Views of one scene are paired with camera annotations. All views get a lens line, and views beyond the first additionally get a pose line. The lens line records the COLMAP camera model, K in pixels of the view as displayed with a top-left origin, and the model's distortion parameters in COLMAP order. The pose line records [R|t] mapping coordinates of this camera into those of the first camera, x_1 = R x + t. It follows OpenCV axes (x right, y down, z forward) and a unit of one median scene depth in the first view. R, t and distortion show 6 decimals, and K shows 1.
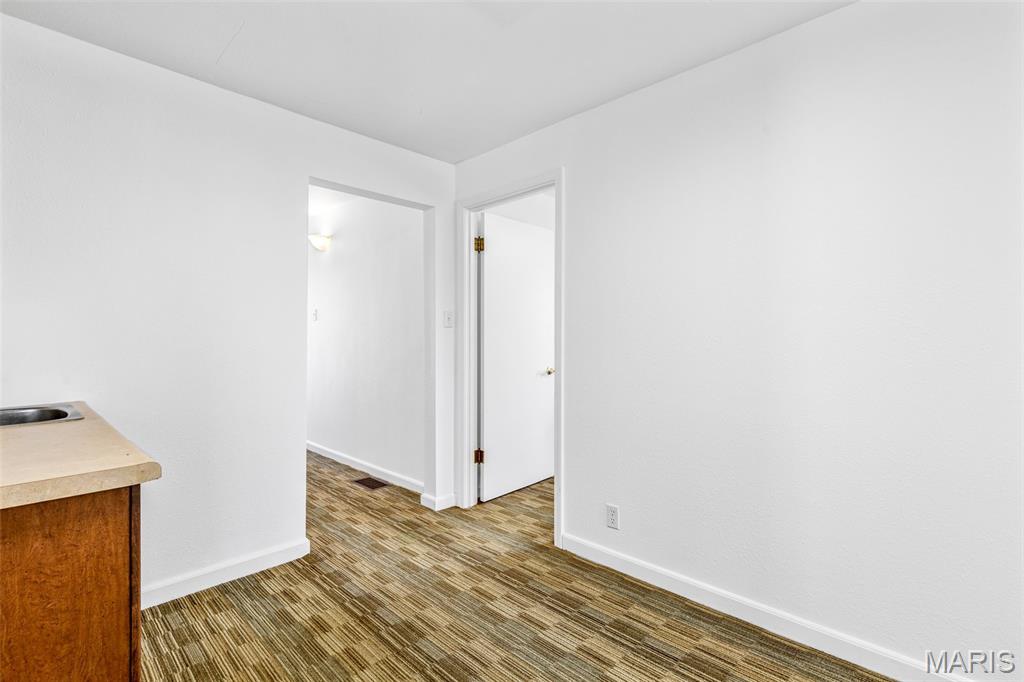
lens RADIAL K [[462.7, 0, 511.2], [0, 462.7, 340.0], [0, 0, 1]] dist [0.010615, -0.001699]
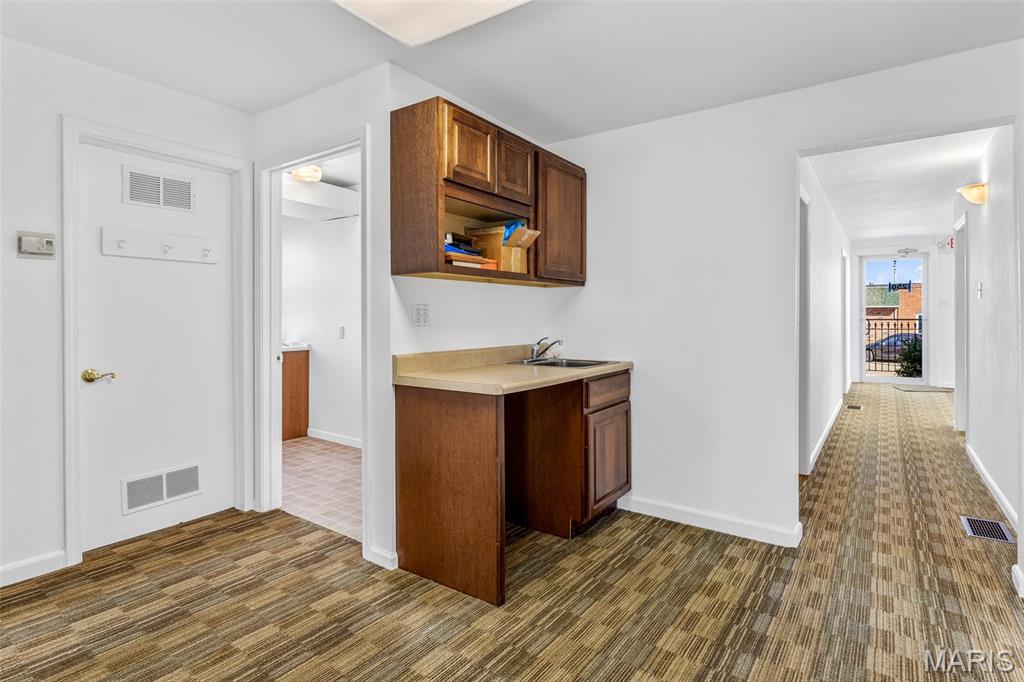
lens RADIAL K [[516.9, 0, 515.1], [0, 516.9, 332.8], [0, 0, 1]] dist [0.011075, -0.000847]
pose [[0.138247, 0.017649, -0.990241, 0.564971], [0.006379, 0.999805, 0.018710, 0.004183], [0.990377, -0.008903, 0.138107, 0.329507]]
